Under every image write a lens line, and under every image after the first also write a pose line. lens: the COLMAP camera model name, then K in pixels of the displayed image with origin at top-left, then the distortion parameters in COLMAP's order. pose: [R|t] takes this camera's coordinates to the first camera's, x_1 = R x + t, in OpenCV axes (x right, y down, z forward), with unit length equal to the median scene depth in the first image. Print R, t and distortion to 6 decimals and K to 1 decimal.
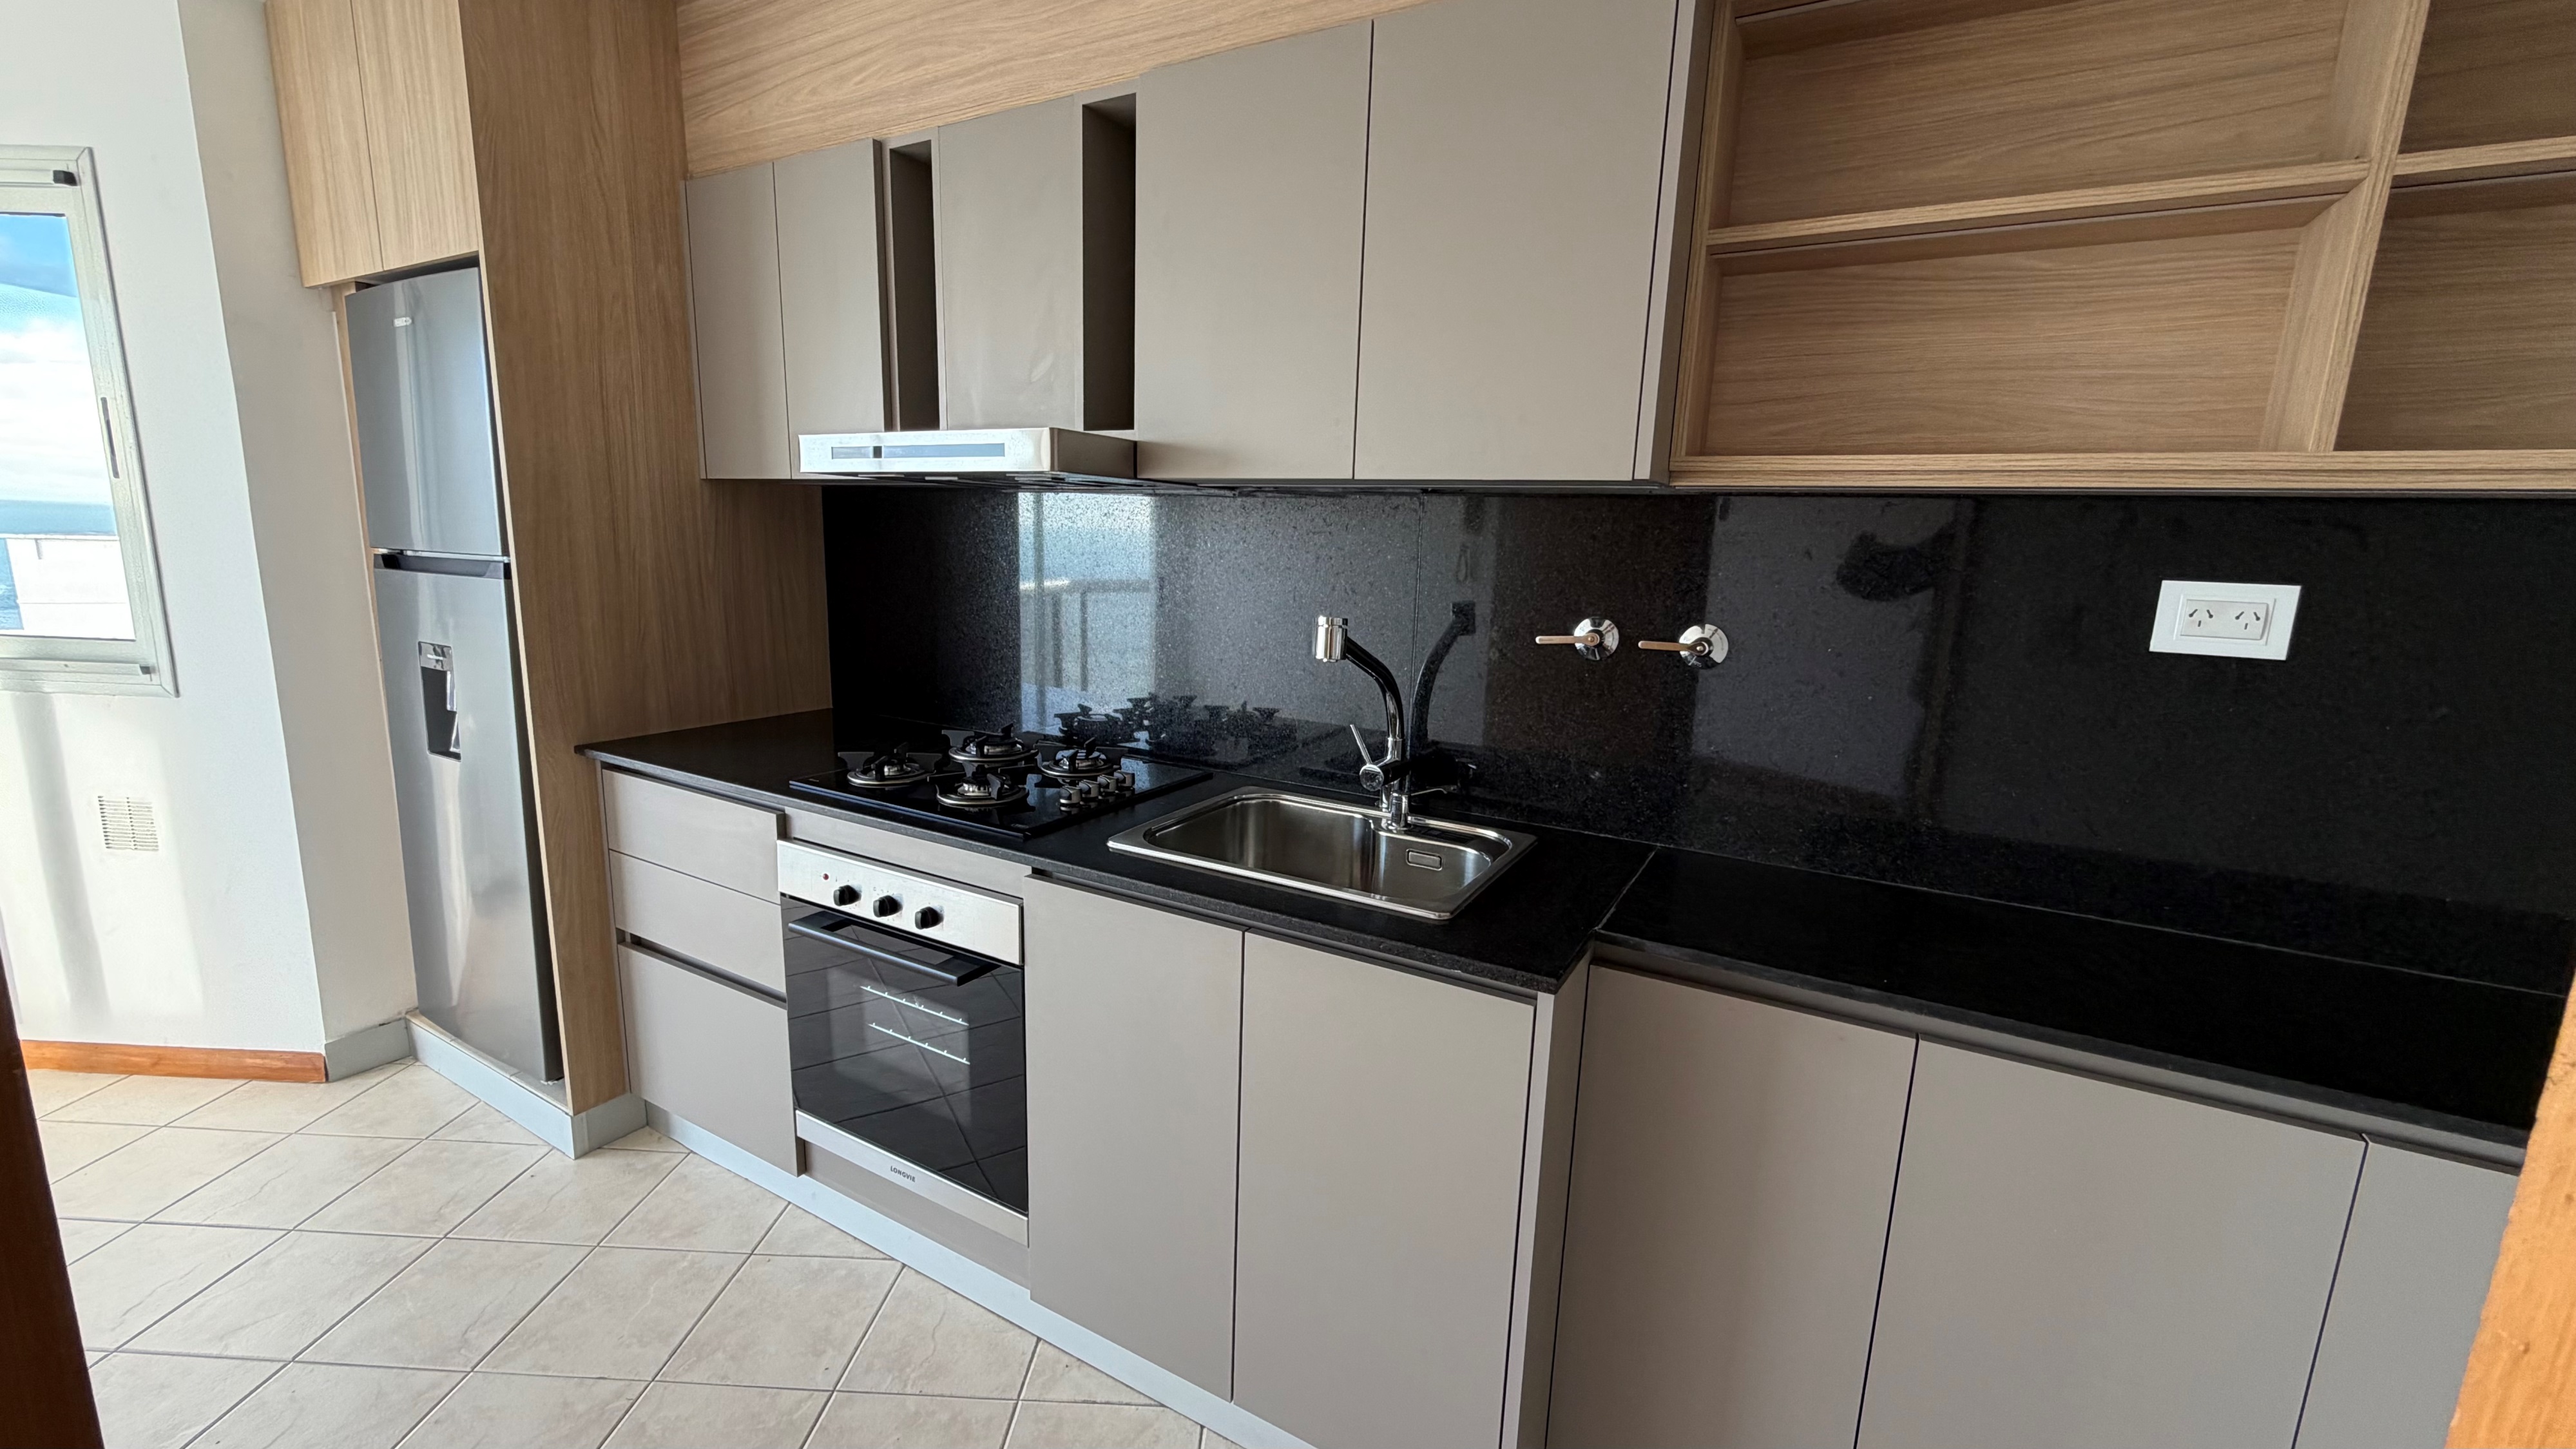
lens RADIAL K [[1024.8, 0, 1279.9], [0, 1024.8, 719.9], [0, 0, 1]] dist [0.000053, 0.000308]
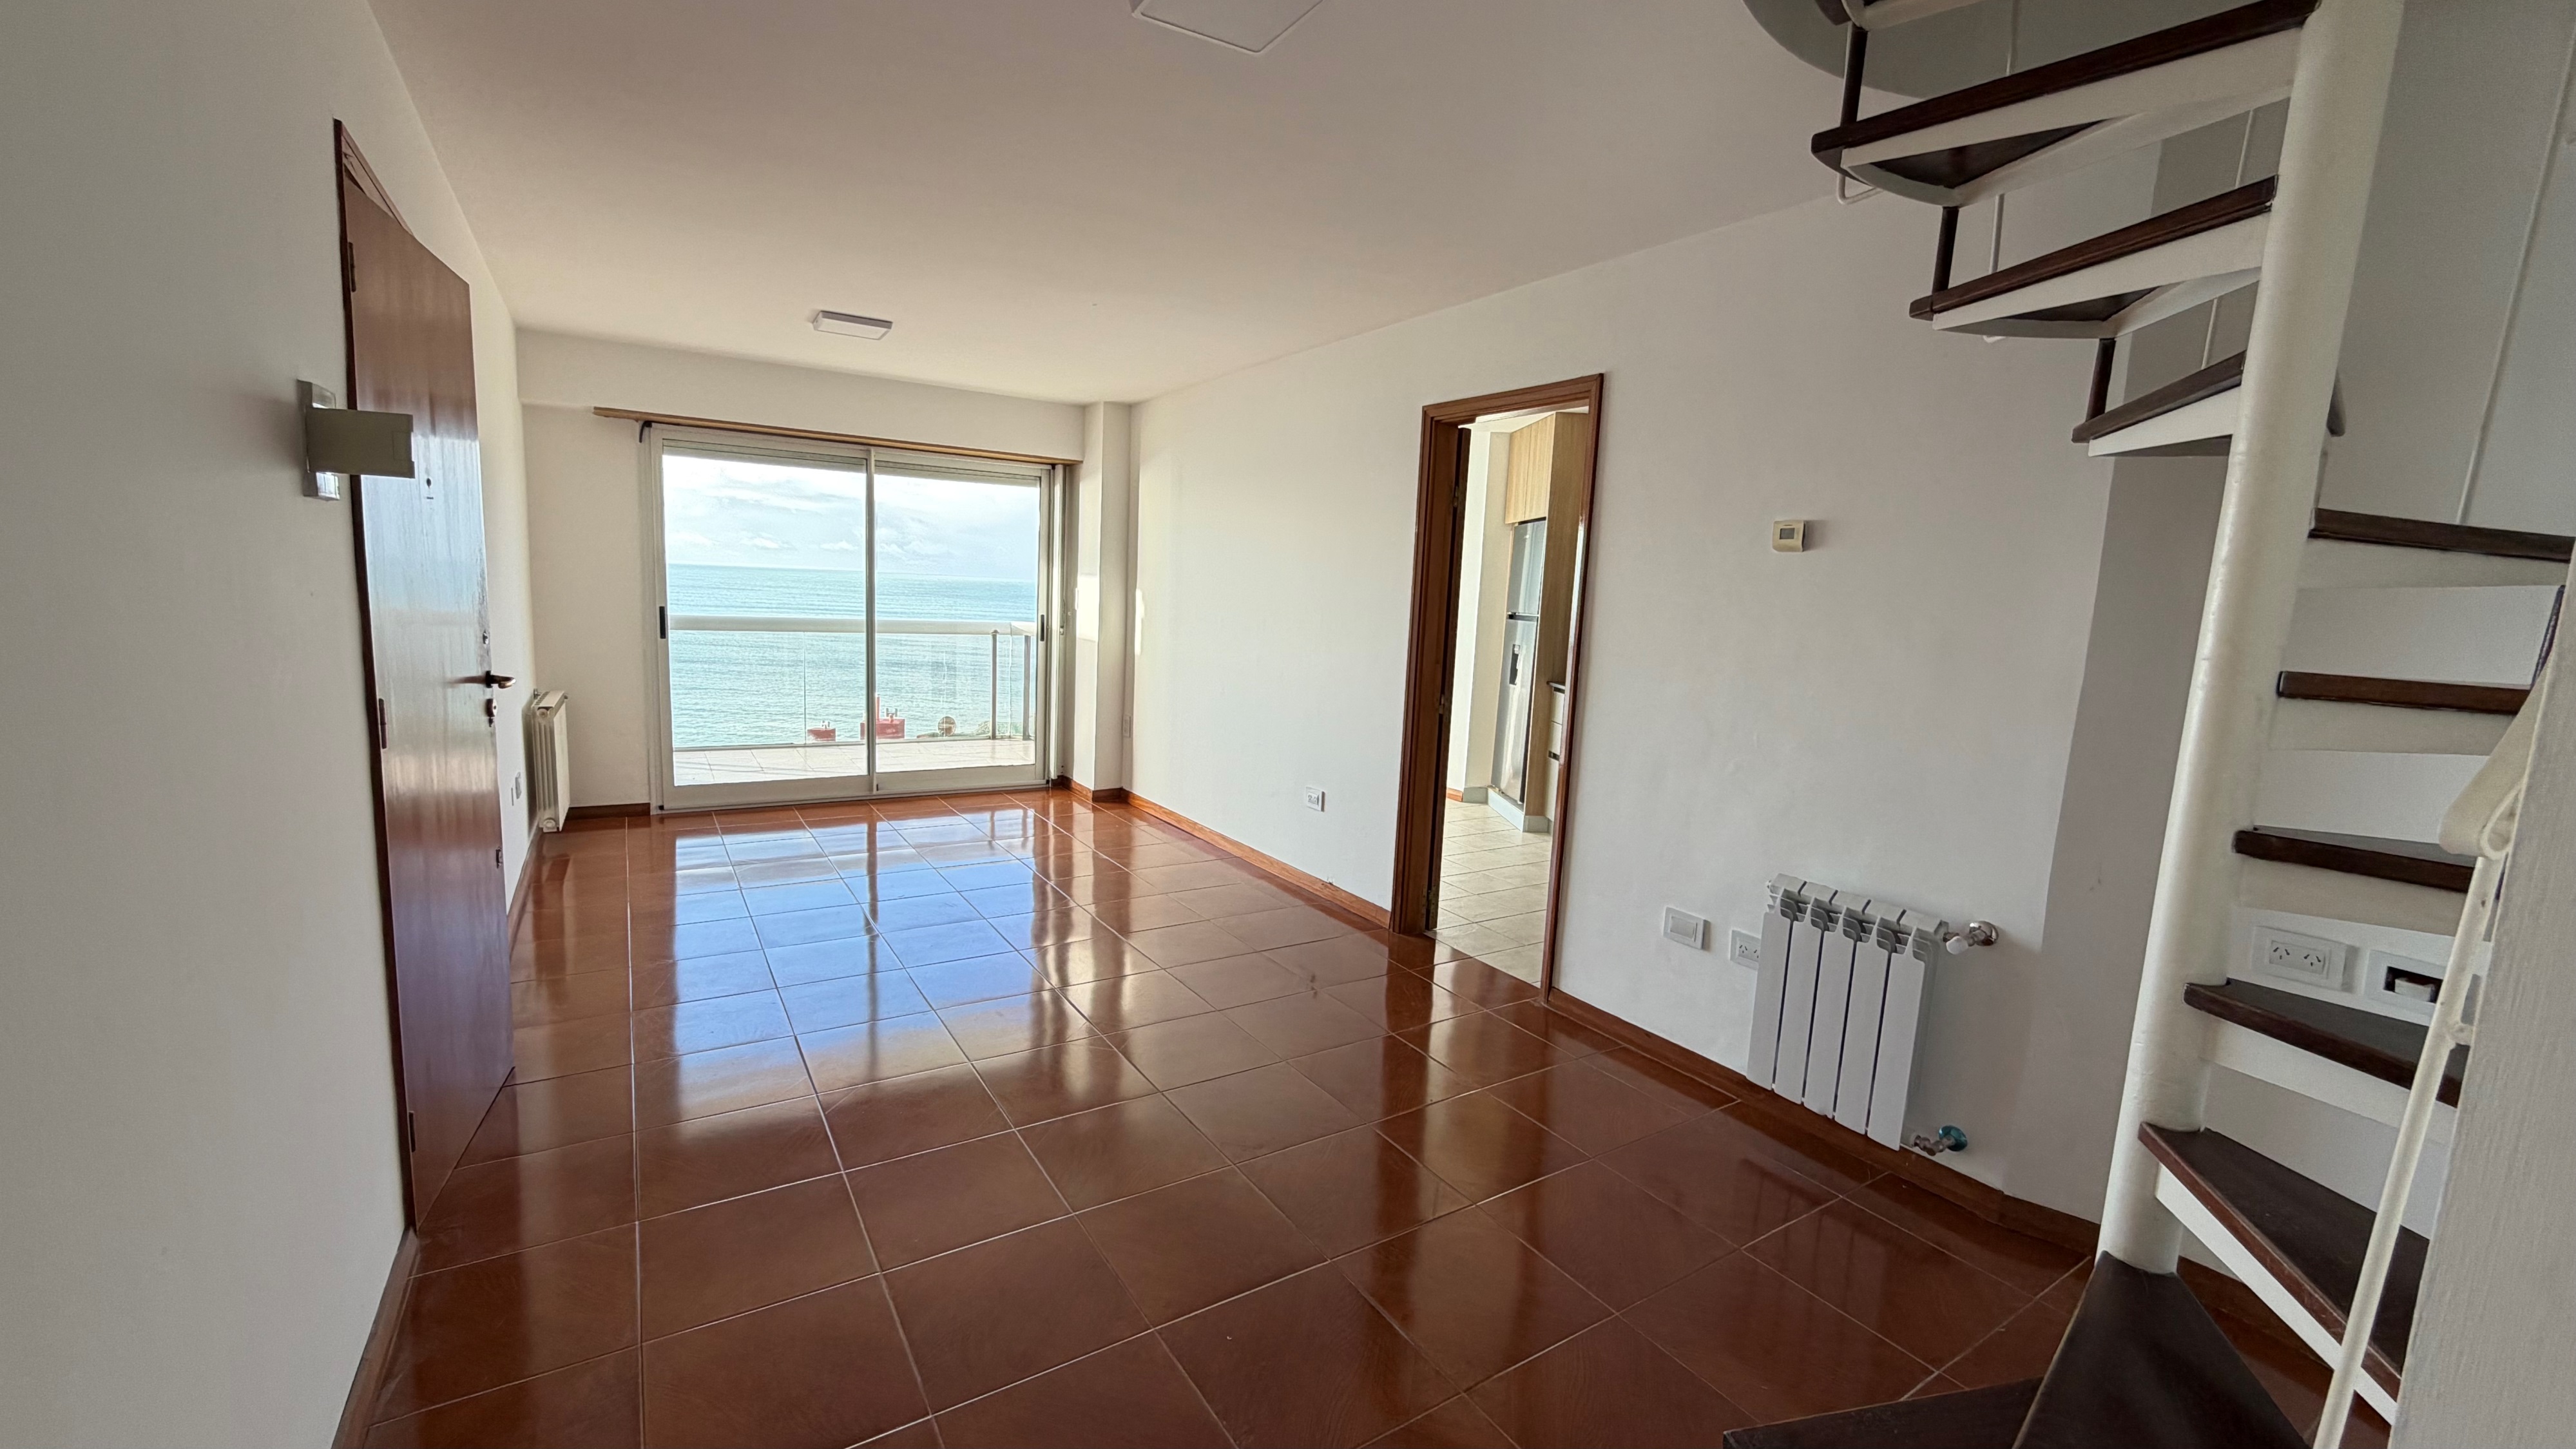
lens RADIAL K [[1024.8, 0, 1279.9], [0, 1024.8, 719.9], [0, 0, 1]] dist [0.000053, 0.000308]
pose [[0.573279, 0.109661, -0.811988, 1.316606], [-0.175646, 0.984413, 0.008937, 0.255953], [0.800312, 0.137499, 0.583605, -1.352285]]
